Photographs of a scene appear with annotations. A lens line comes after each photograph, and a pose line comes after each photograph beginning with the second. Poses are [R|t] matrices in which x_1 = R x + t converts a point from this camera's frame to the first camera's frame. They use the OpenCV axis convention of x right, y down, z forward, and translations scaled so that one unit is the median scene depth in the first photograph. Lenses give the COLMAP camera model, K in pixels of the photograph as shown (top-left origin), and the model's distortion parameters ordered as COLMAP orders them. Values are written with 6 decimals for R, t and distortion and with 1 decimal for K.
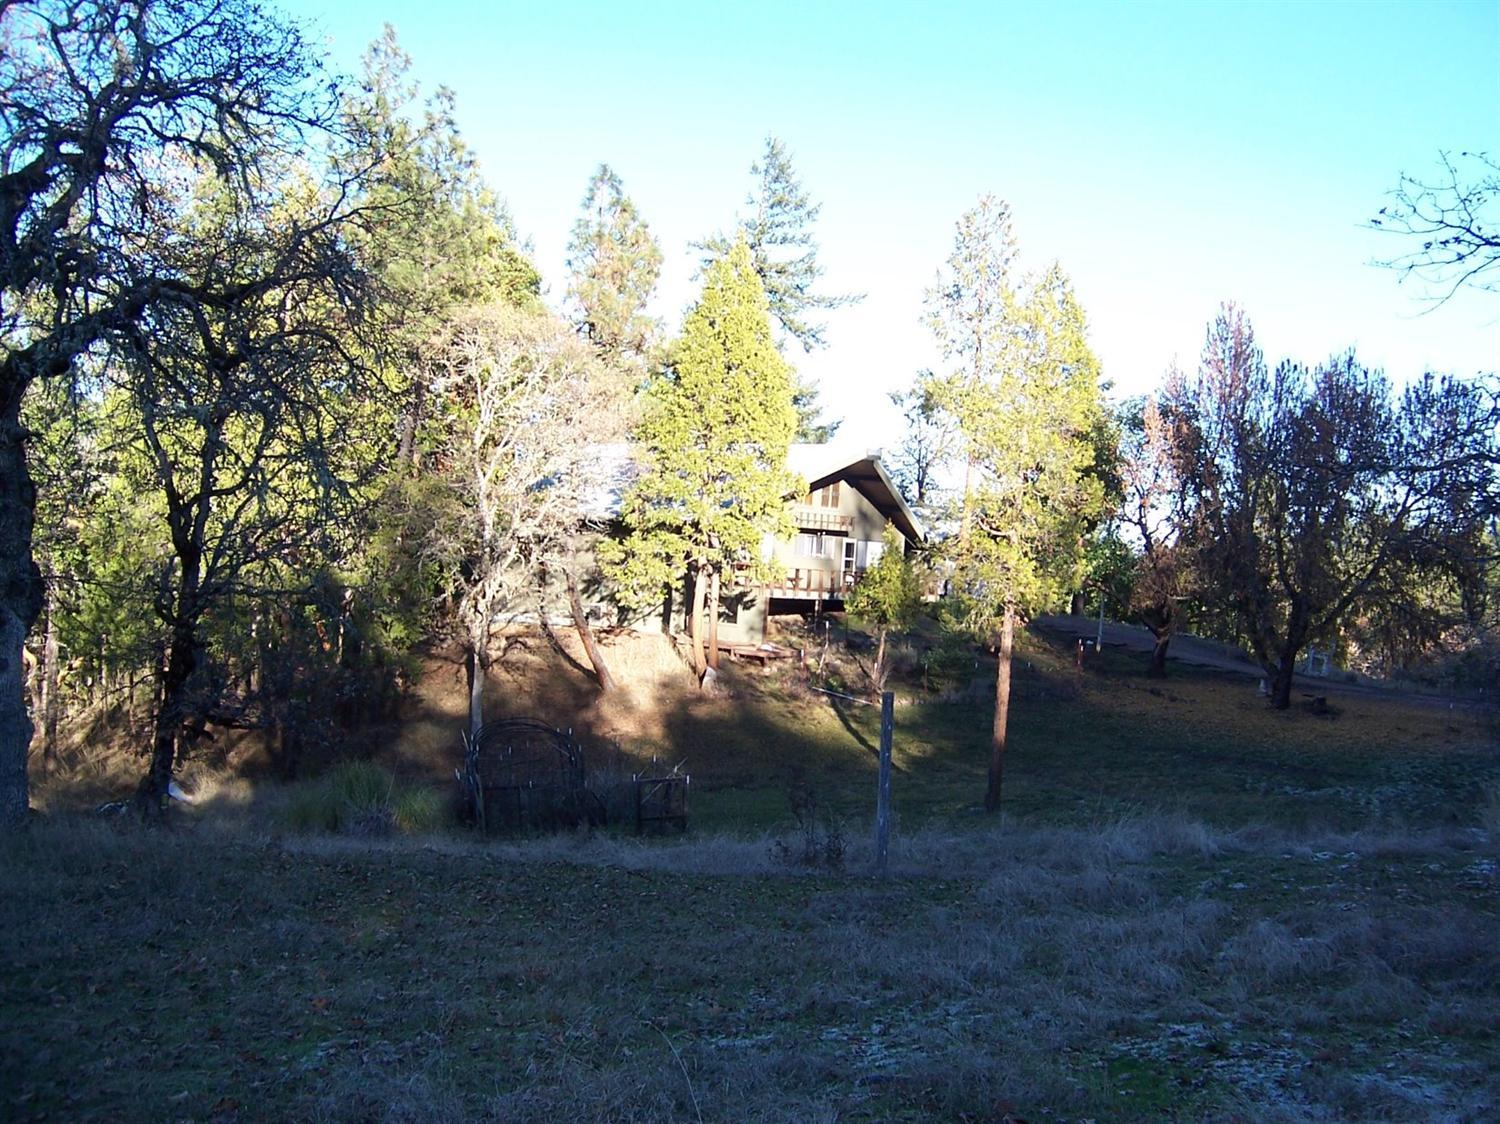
lens RADIAL K [[1476.3, 0, 750.0], [0, 1476.3, 562.0], [0, 0, 1]] dist [-0.040238, 0.003676]
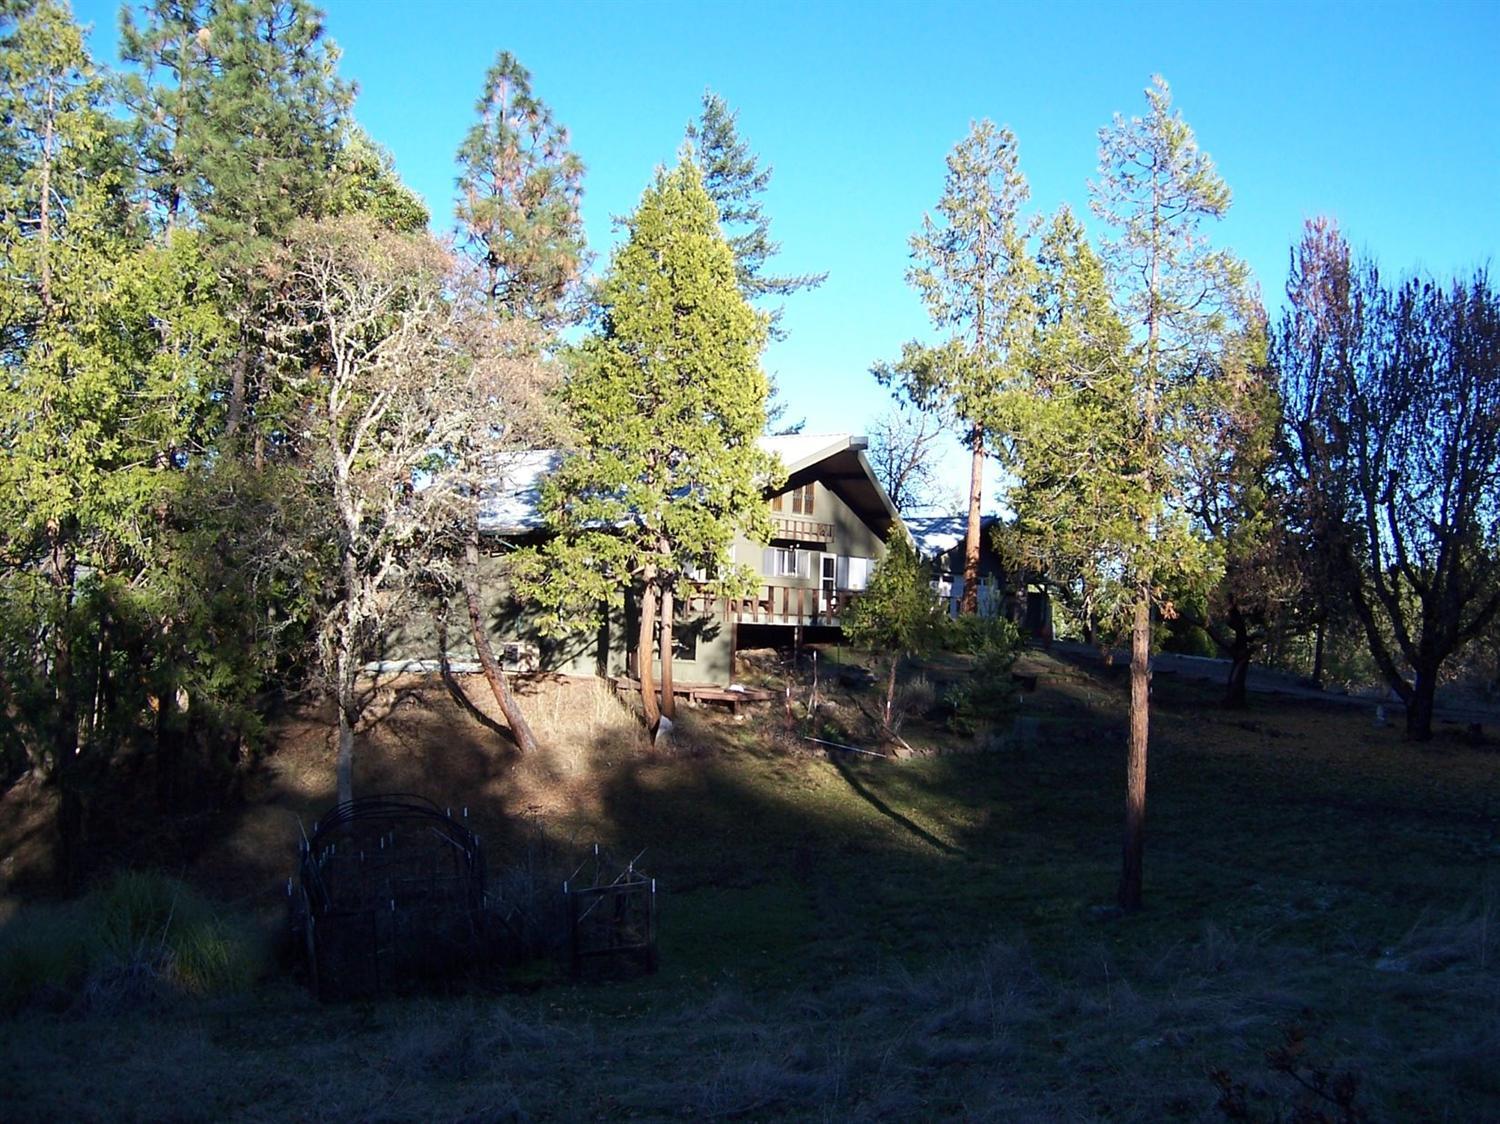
lens RADIAL K [[1519.4, 0, 777.0], [0, 1519.4, 553.5], [0, 0, 1]] dist [-0.065705, 0.005025]
pose [[0.997492, -0.030790, 0.063729, -0.015154], [0.033508, 0.998555, -0.042014, 0.021175], [-0.062344, 0.044044, 0.997082, 0.207017]]
